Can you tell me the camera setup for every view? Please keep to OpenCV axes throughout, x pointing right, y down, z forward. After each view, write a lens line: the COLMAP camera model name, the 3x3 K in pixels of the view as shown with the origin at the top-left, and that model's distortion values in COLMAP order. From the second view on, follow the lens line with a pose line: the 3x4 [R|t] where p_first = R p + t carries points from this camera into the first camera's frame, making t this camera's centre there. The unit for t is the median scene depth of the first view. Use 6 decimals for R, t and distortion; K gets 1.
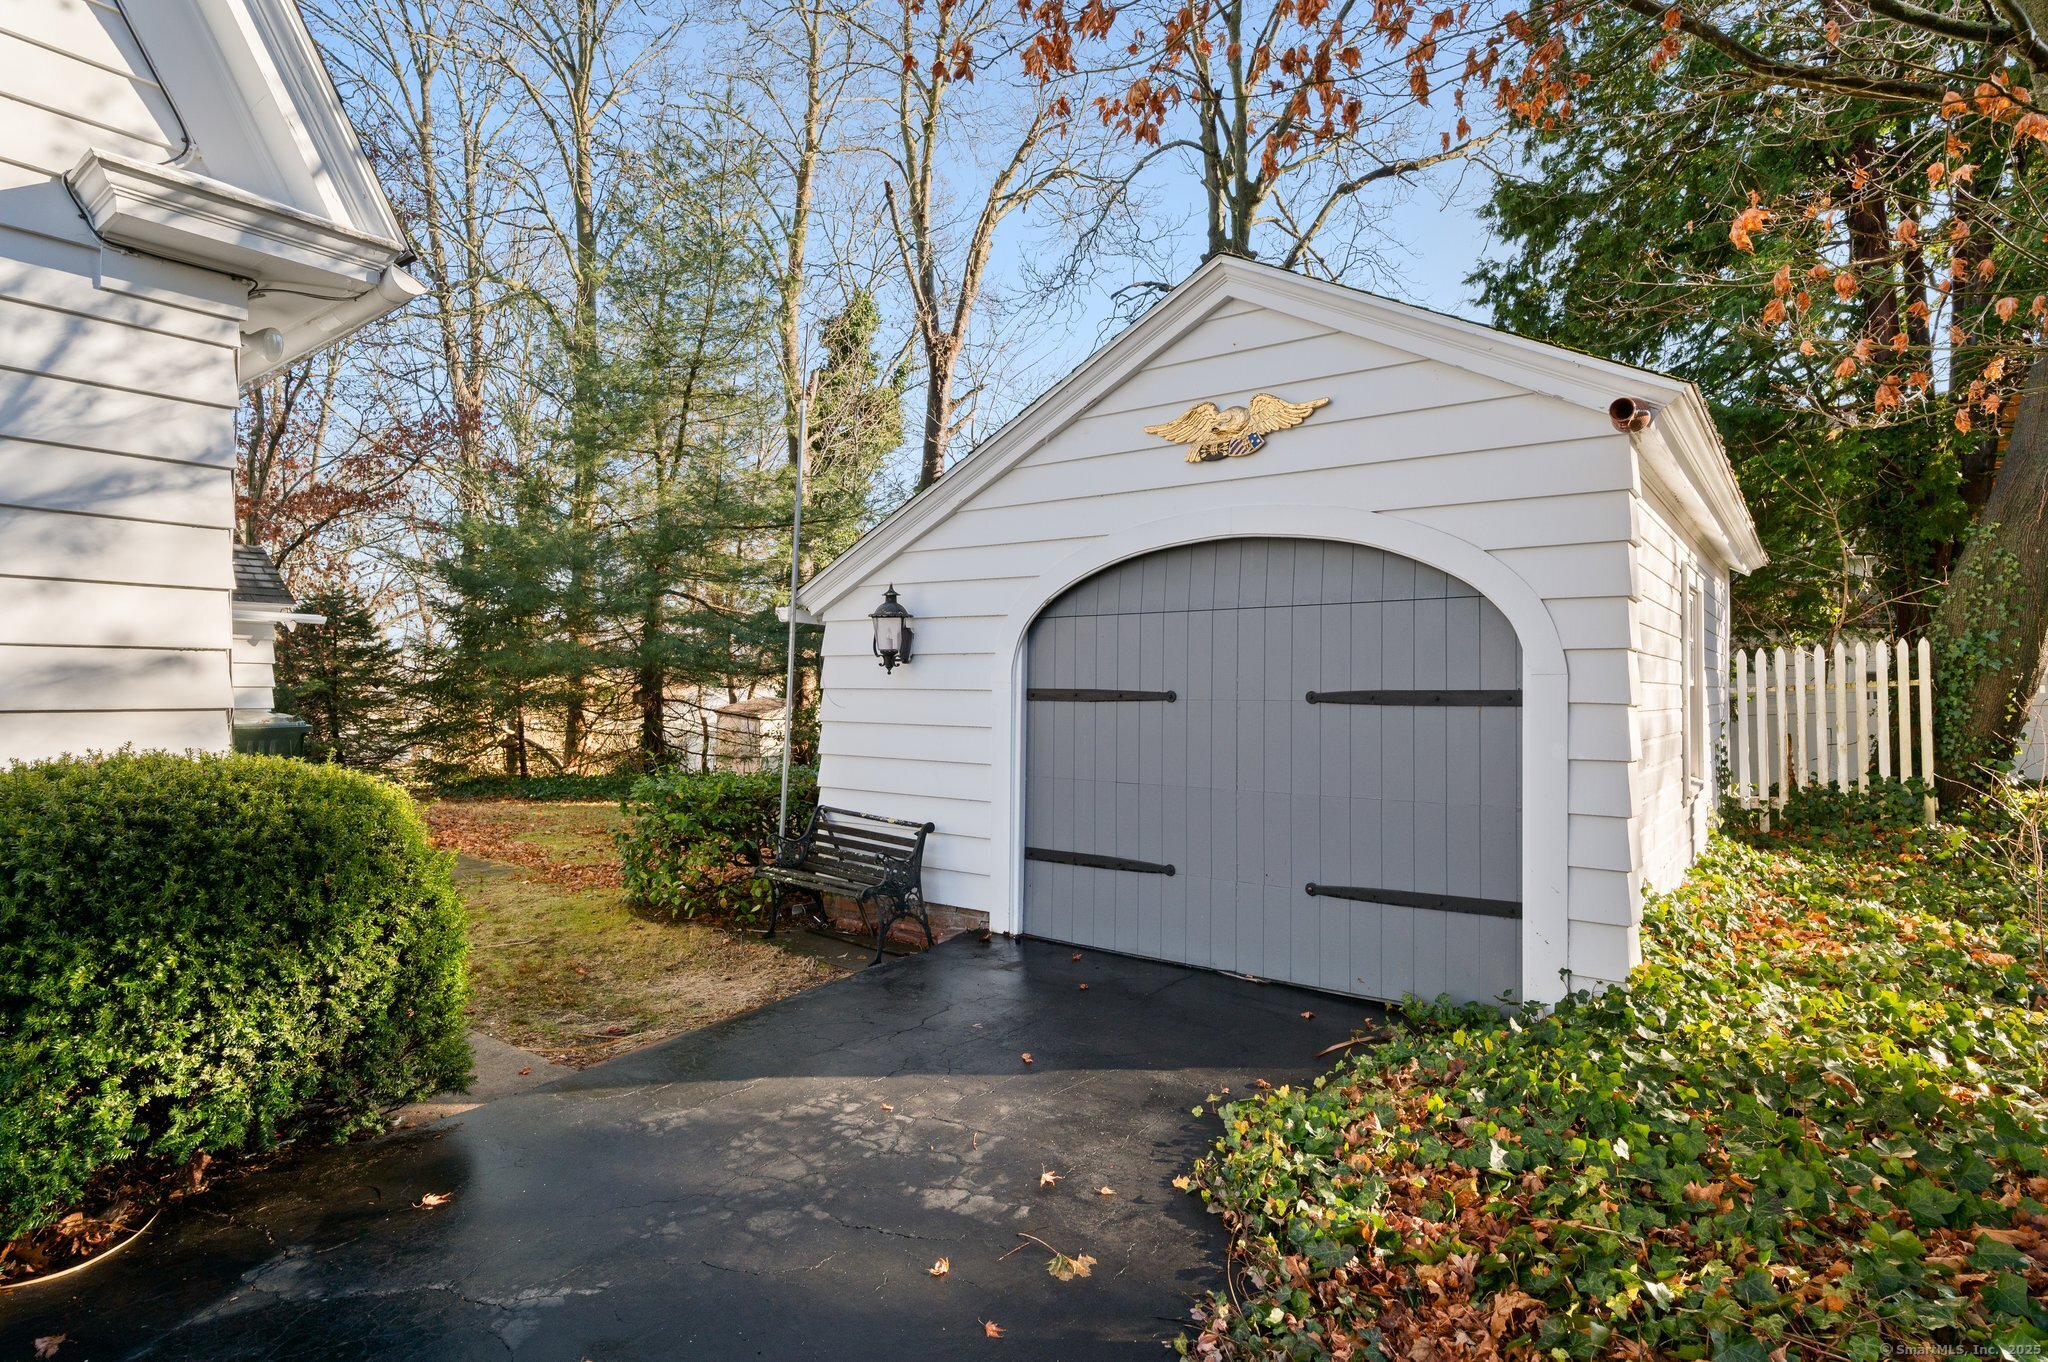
lens RADIAL K [[1061.8, 0, 1024.0], [0, 1061.8, 681.0], [0, 0, 1]] dist [0.006323, 0.000229]
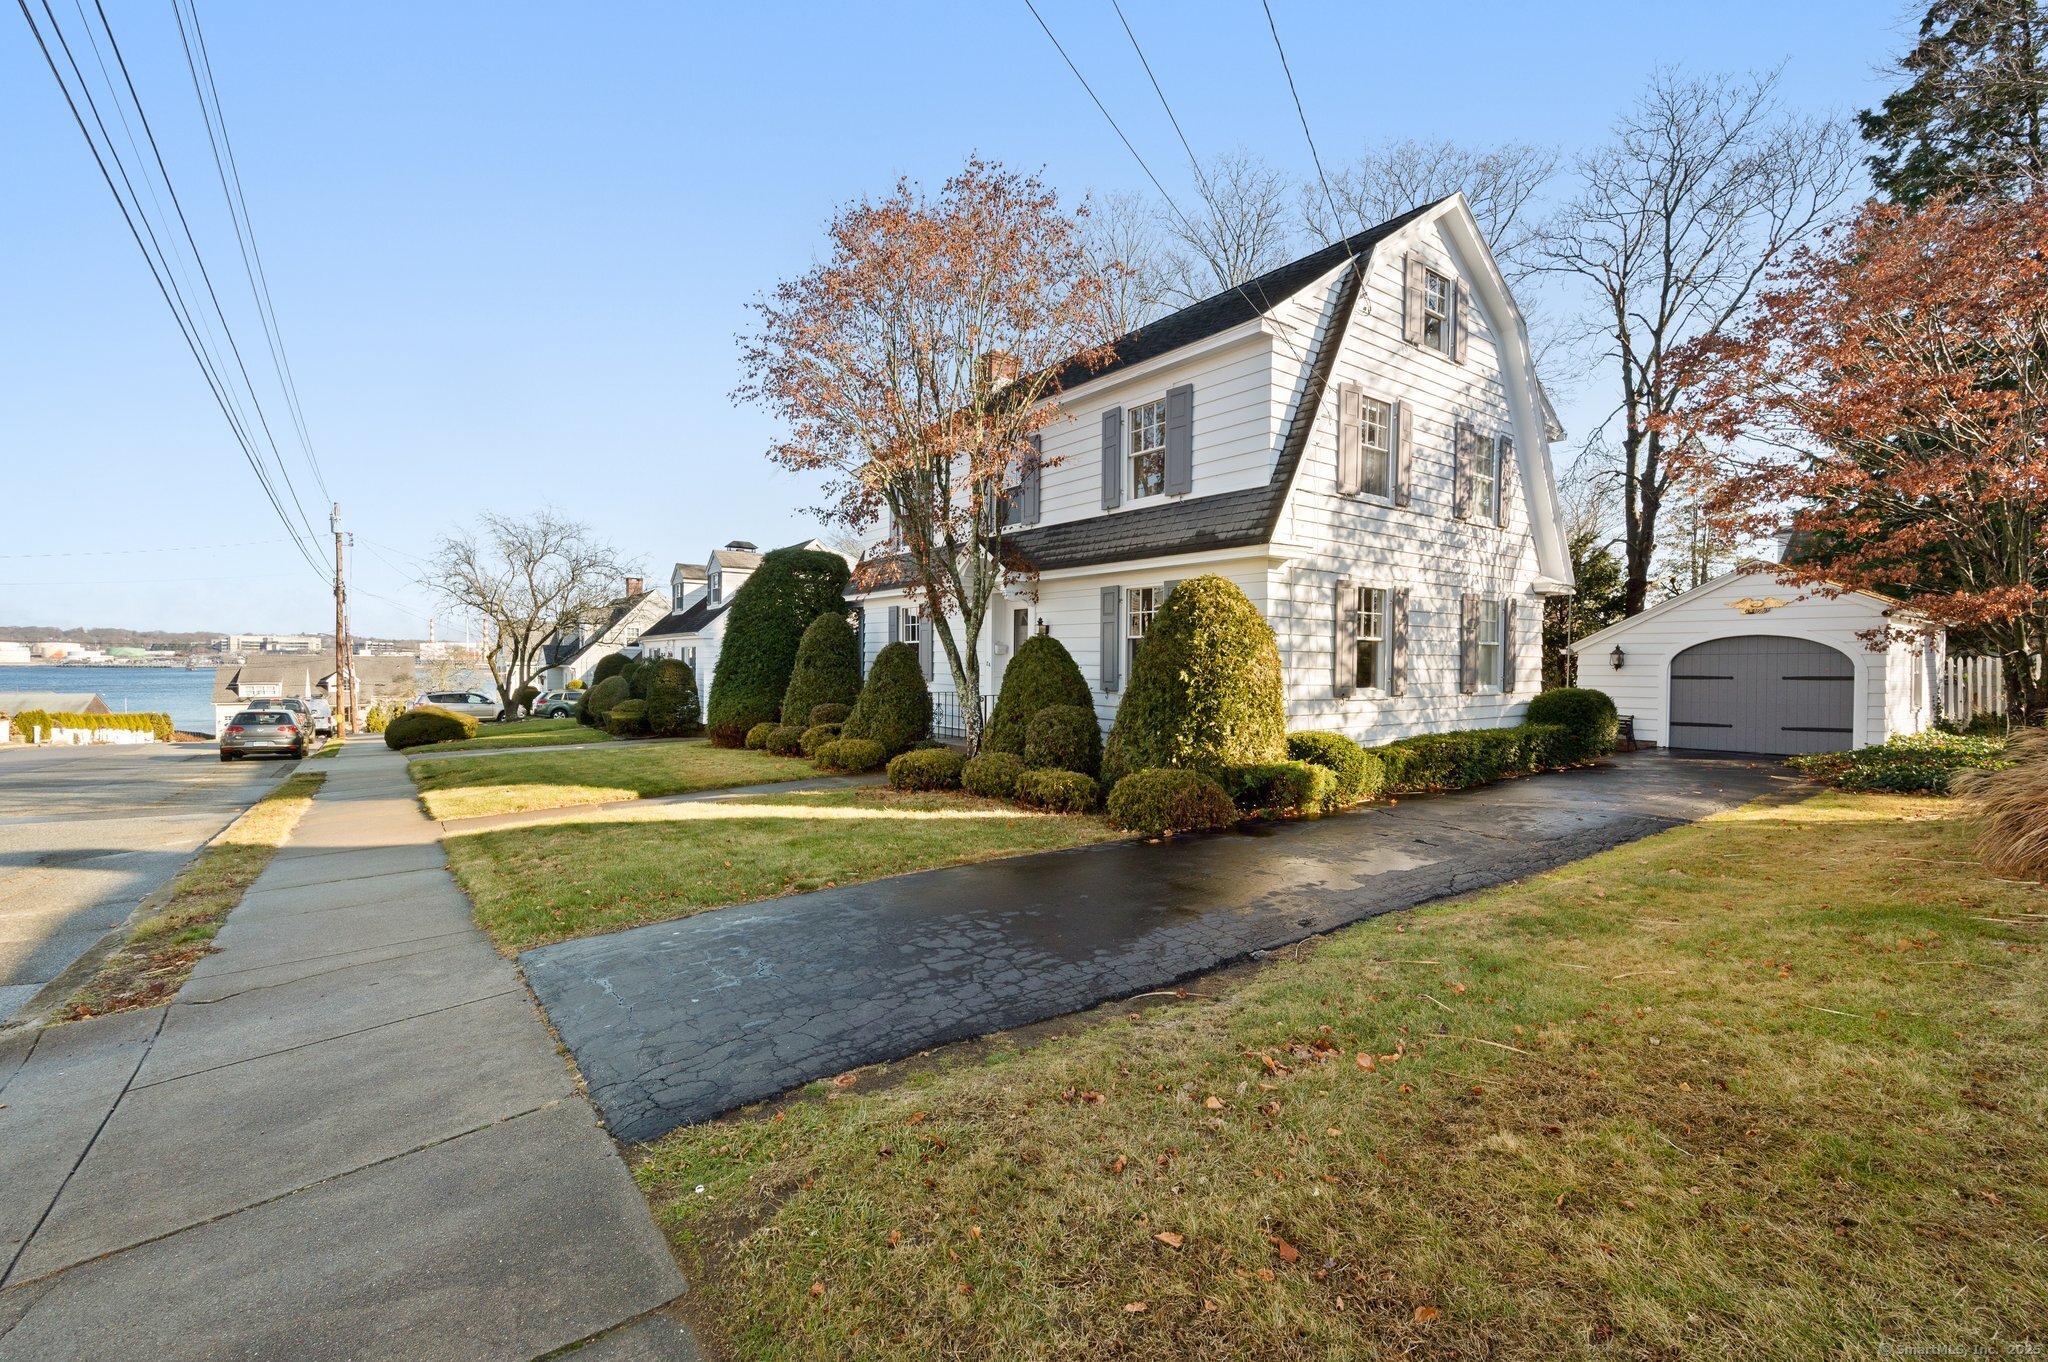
lens RADIAL K [[883.6, 0, 1013.9], [0, 883.6, 684.7], [0, 0, 1]] dist [0.002846, 0.000273]
pose [[0.961748, 0.001196, -0.273932, -1.554509], [0.005961, 0.999662, 0.025293, -0.059314], [0.273870, -0.025958, 0.961416, -2.878763]]
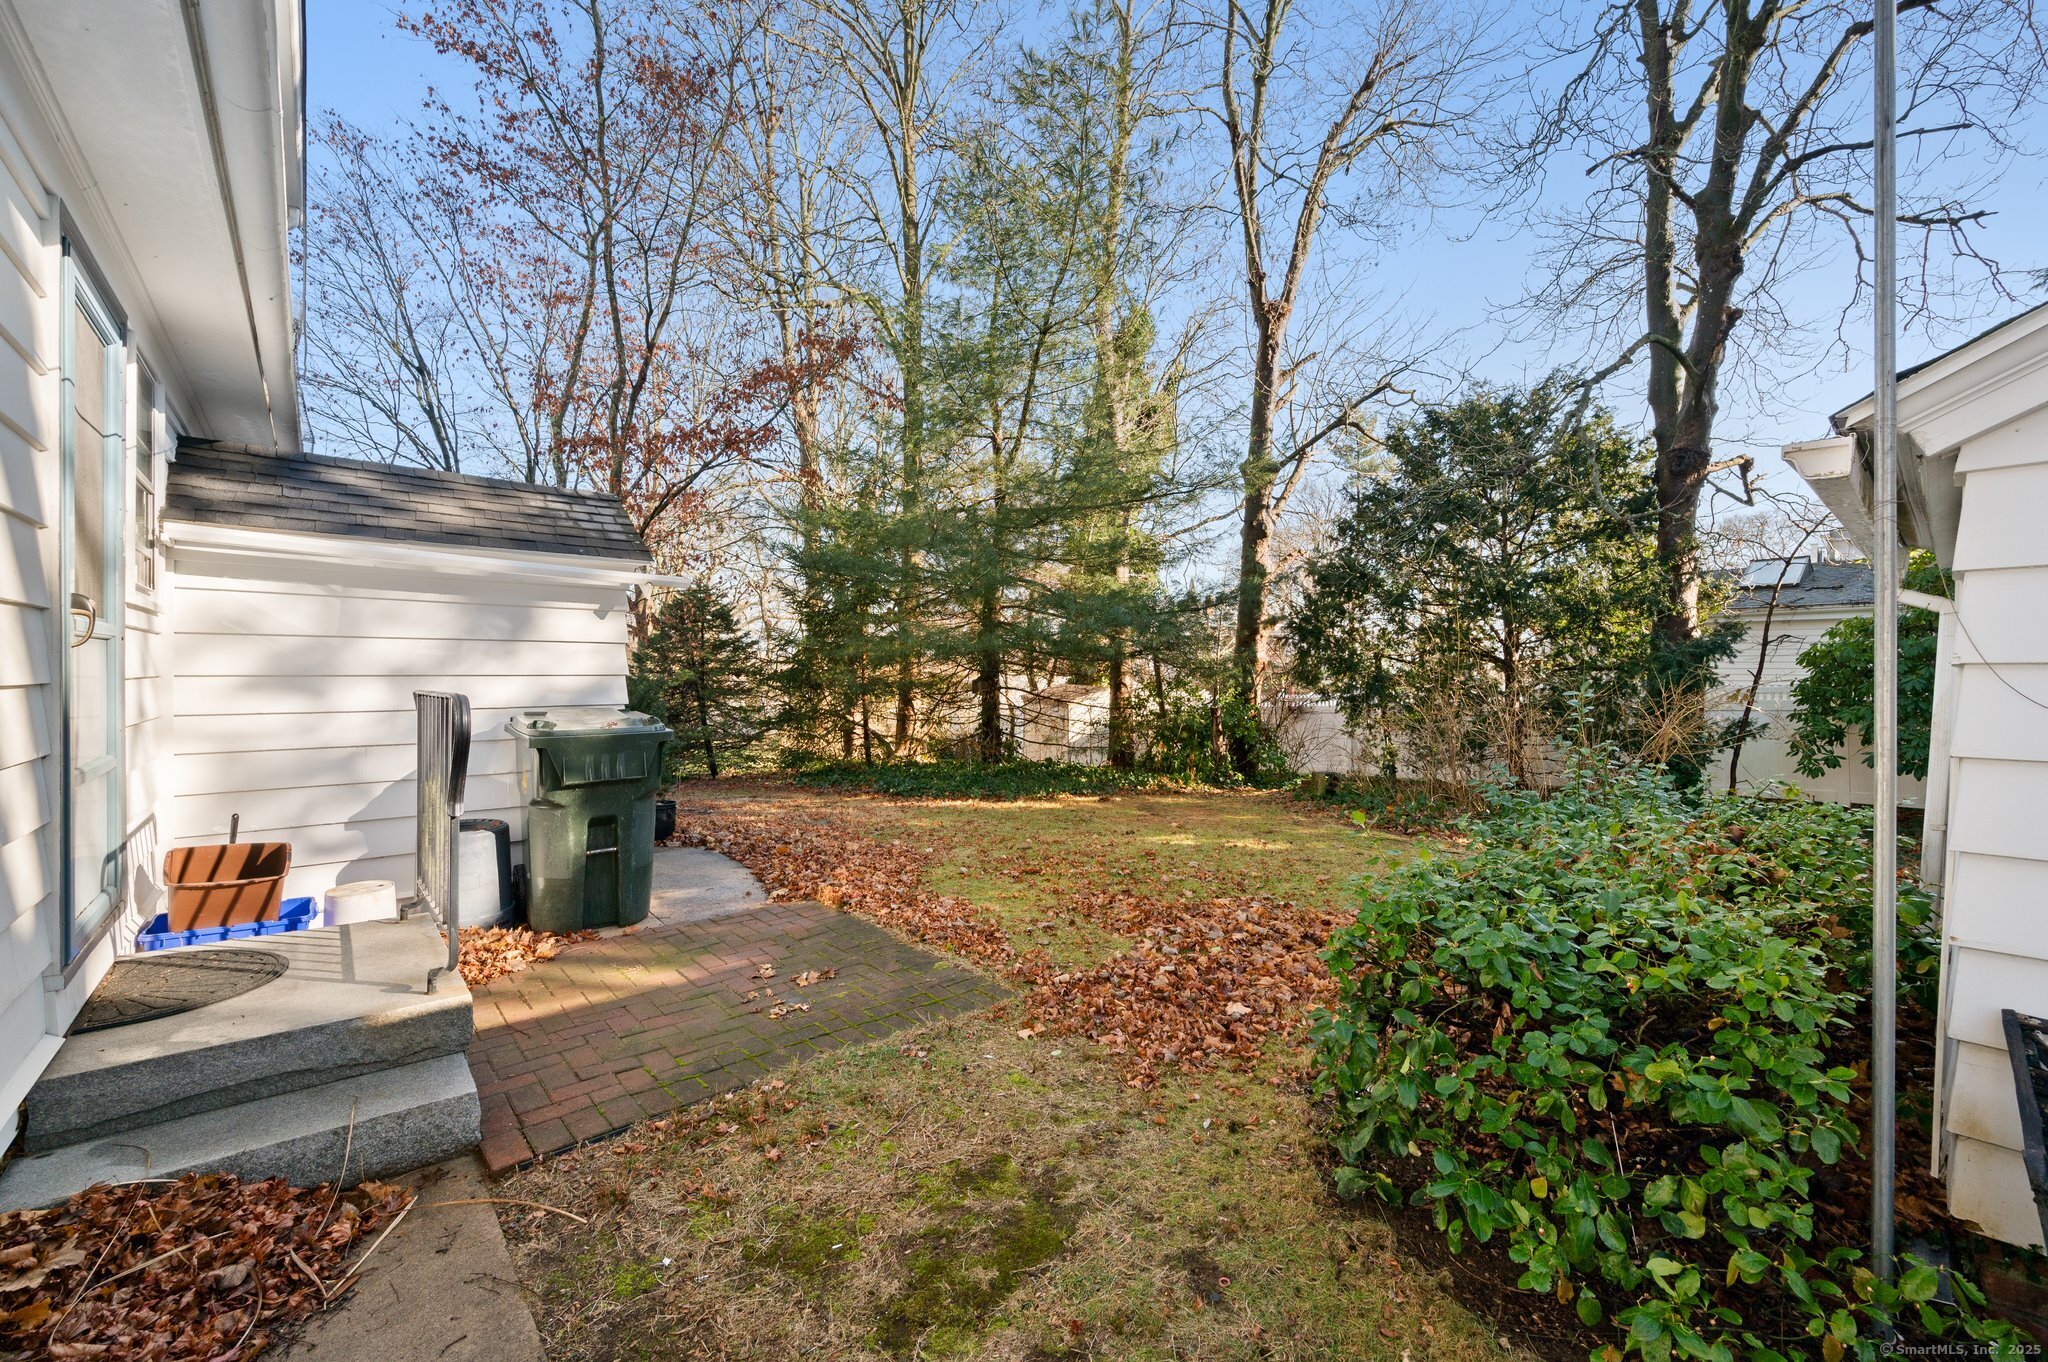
lens RADIAL K [[820.9, 0, 1024.0], [0, 820.9, 681.0], [0, 0, 1]] dist [-0.001069, 0.000145]
pose [[0.979737, -0.006475, -0.200183, -0.160163], [0.009097, 0.999884, 0.012181, 0.002559], [0.200081, -0.013755, 0.979683, 0.247850]]
